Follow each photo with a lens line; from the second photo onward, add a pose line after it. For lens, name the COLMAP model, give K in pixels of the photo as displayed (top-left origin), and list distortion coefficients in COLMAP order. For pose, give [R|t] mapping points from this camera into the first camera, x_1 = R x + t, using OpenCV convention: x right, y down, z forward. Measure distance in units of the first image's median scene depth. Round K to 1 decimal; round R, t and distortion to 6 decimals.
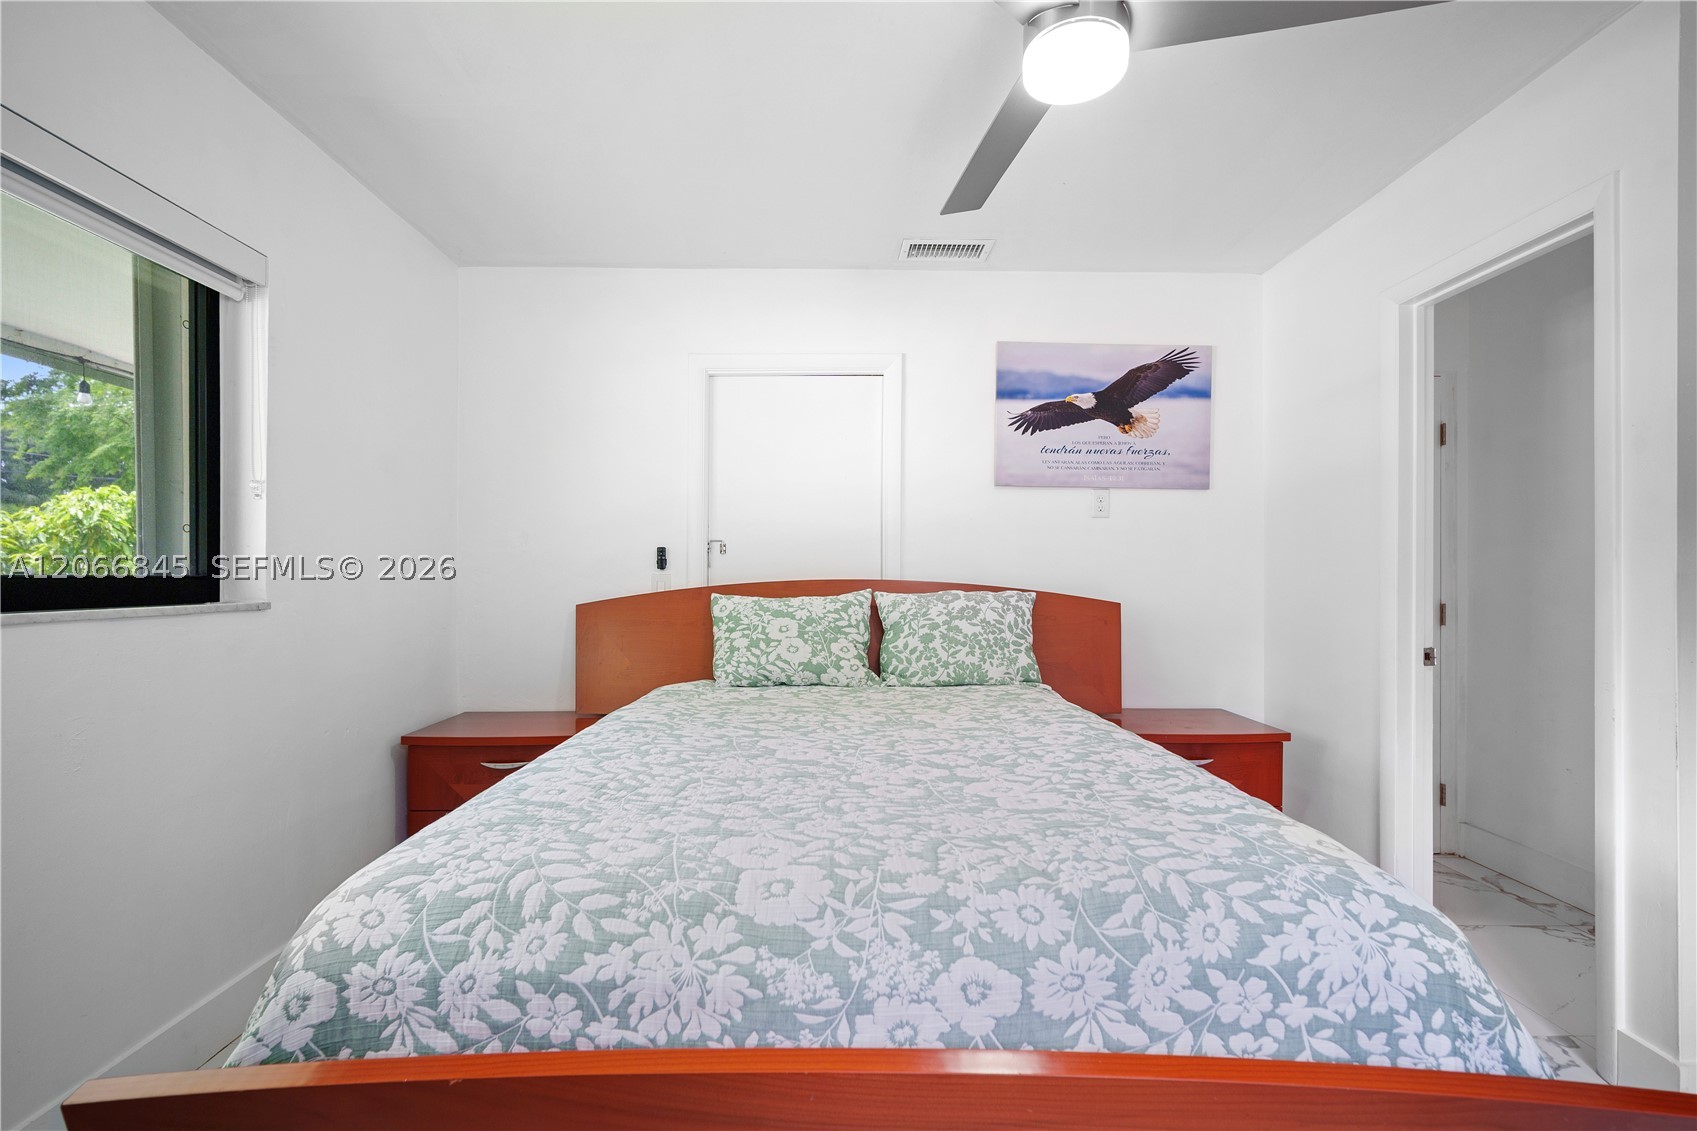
lens RADIAL K [[749.7, 0, 838.9], [0, 749.7, 571.1], [0, 0, 1]] dist [-0.000622, 0.001104]
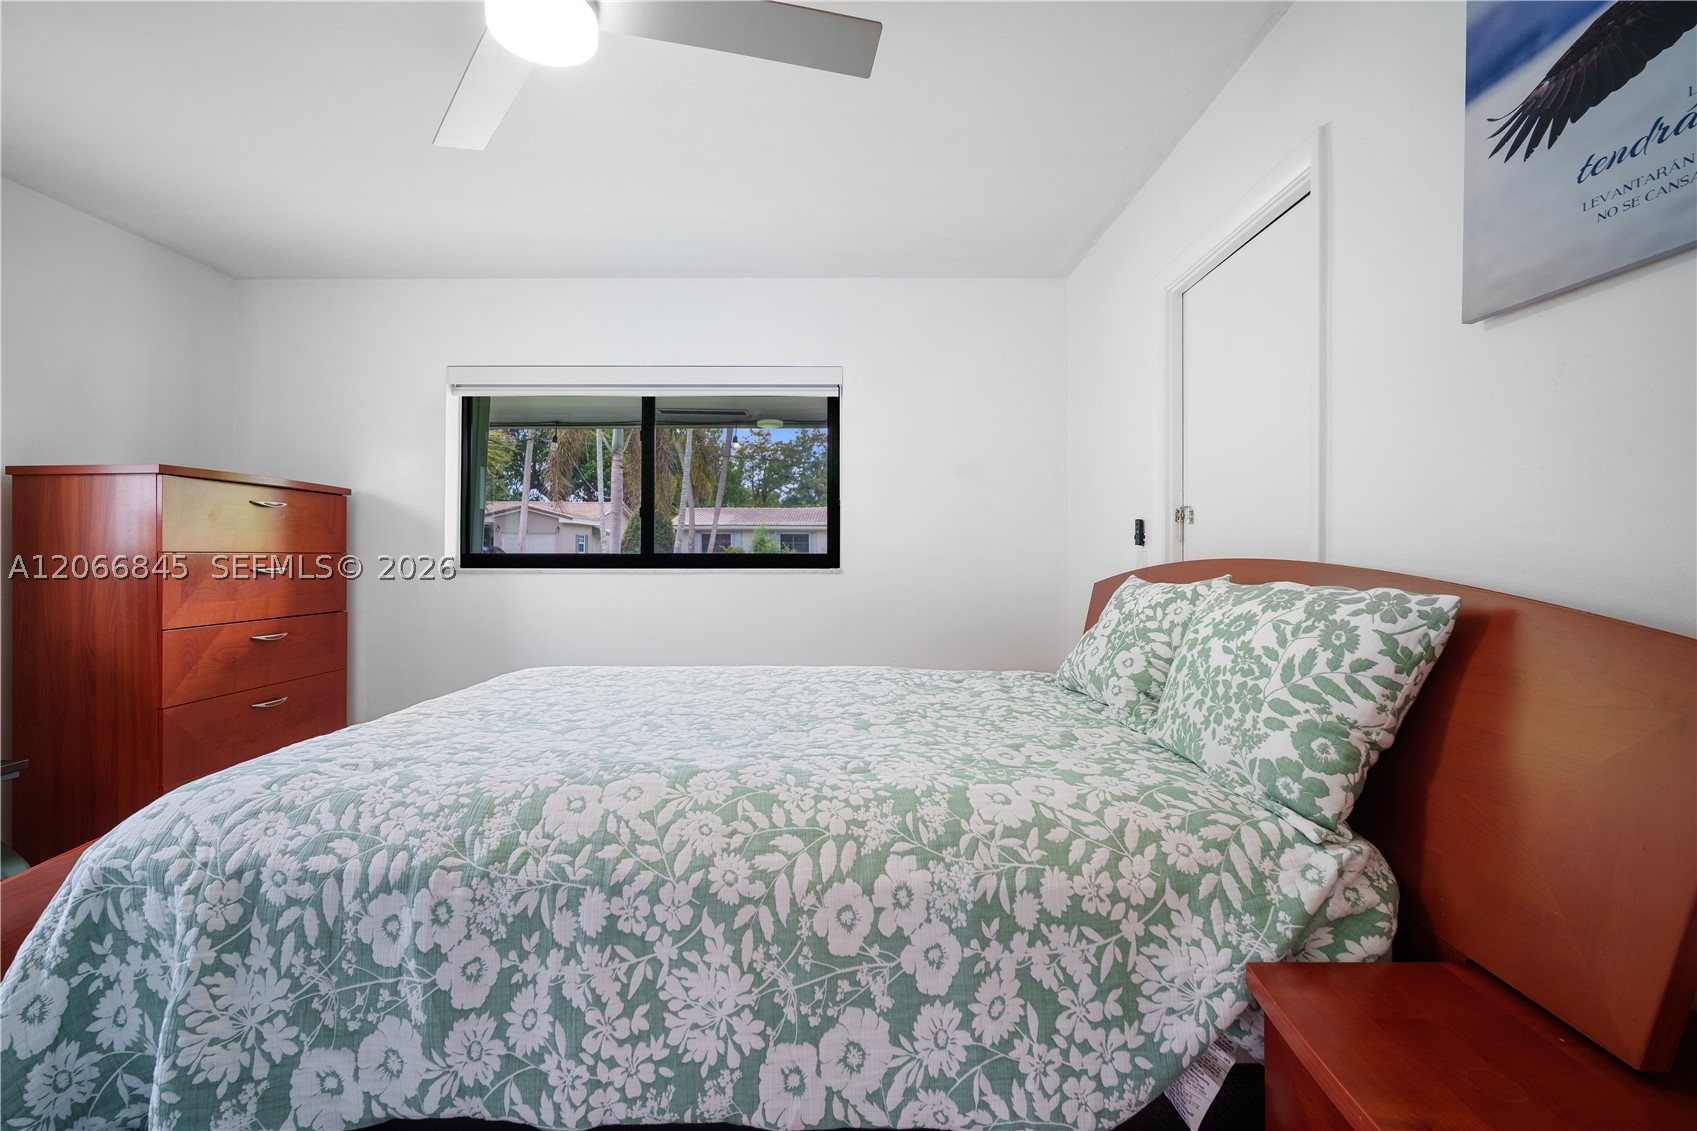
lens RADIAL K [[742.5, 0, 841.2], [0, 742.5, 546.1], [0, 0, 1]] dist [-0.002416, 0.001458]
pose [[-0.026357, -0.011495, -0.999587, 0.687810], [0.005457, 0.999917, -0.011643, 0.007035], [0.999638, -0.005762, -0.026292, 0.770701]]
